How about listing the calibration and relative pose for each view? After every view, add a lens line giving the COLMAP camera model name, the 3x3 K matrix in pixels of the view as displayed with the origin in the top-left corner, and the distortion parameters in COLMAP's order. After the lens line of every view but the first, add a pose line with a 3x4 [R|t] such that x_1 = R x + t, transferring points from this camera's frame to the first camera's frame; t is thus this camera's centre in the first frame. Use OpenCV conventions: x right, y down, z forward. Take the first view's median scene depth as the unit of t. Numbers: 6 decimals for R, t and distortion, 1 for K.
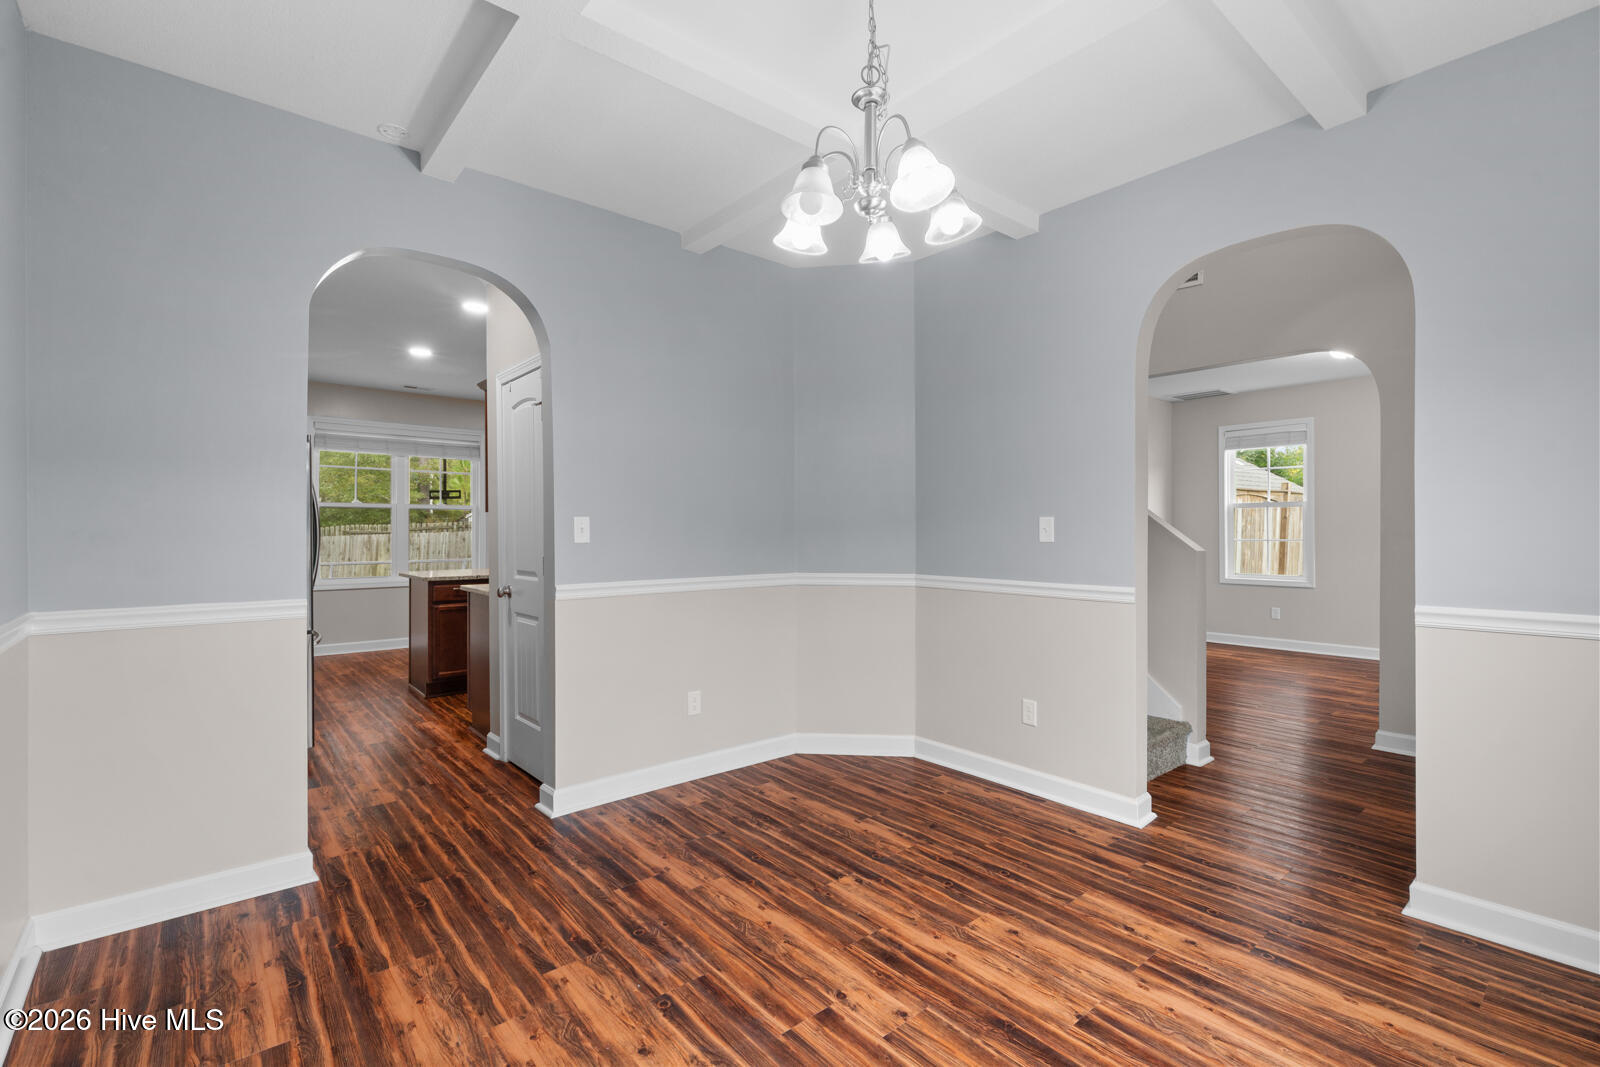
lens RADIAL K [[726.2, 0, 805.7], [0, 726.2, 541.4], [0, 0, 1]] dist [0.003435, -0.000098]
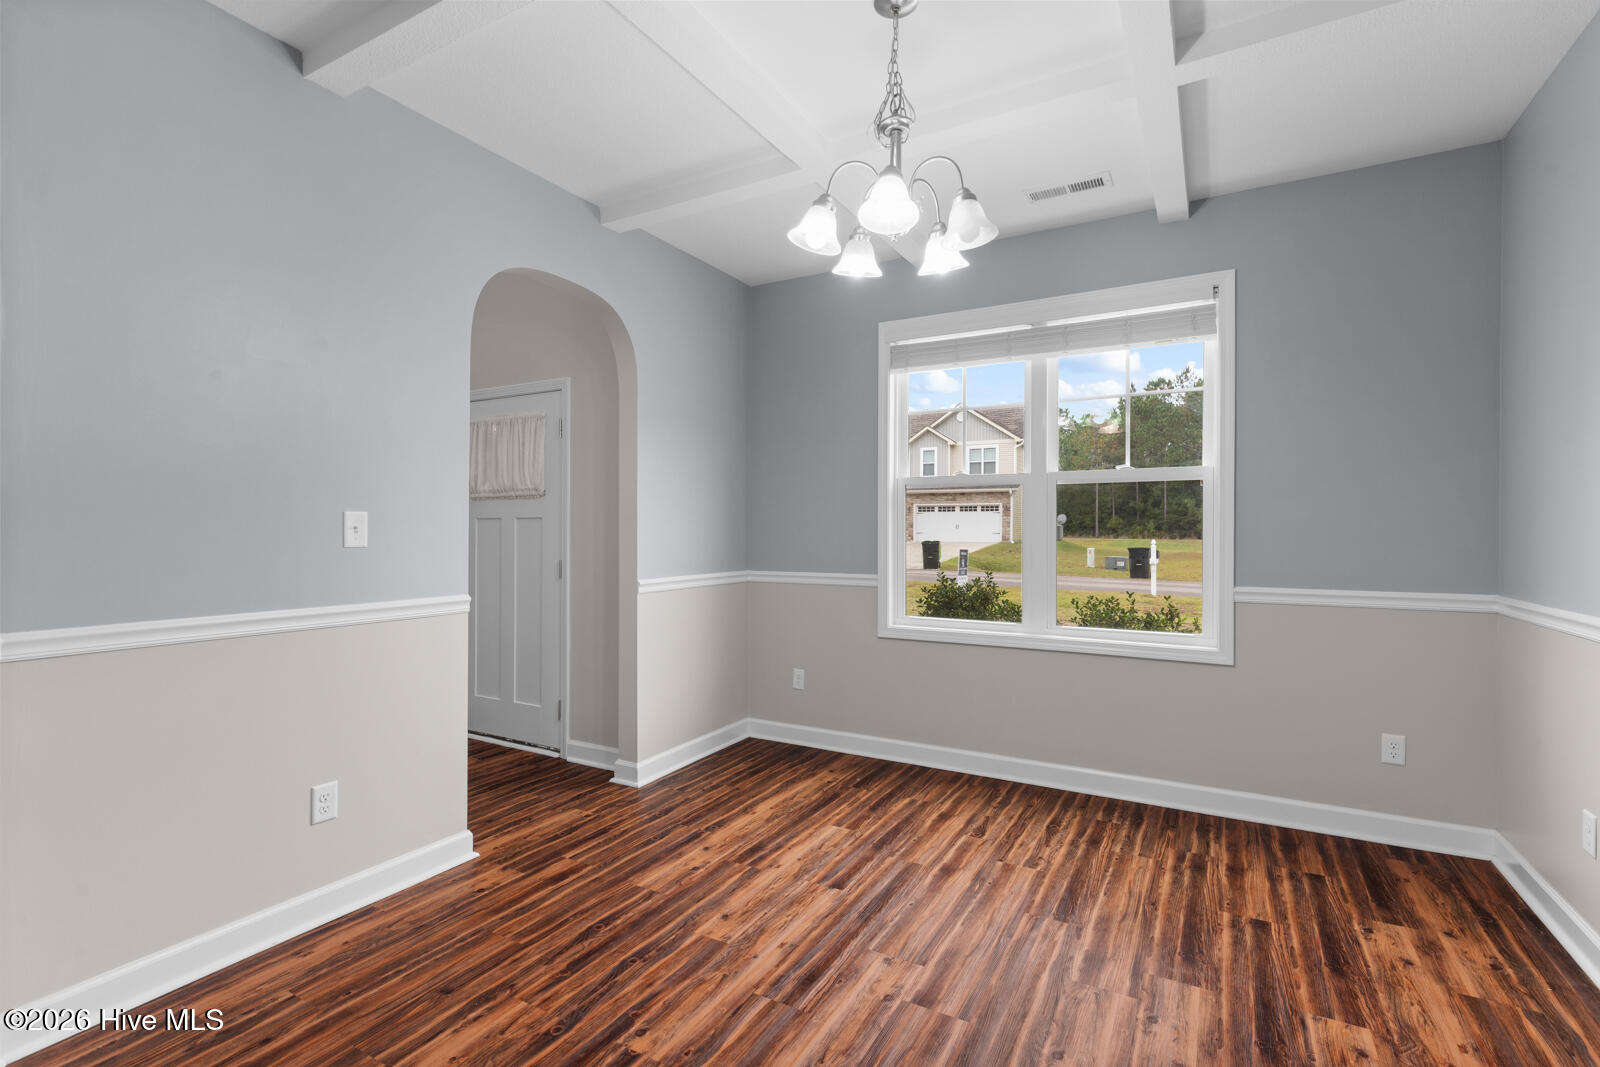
lens RADIAL K [[726.2, 0, 806.3], [0, 726.2, 528.2], [0, 0, 1]] dist [0.003435, -0.000098]
pose [[-0.348442, 0.004444, 0.937320, -0.695297], [0.013857, 0.999904, 0.000410, -0.016480], [-0.937228, 0.013131, -0.348470, 1.184381]]
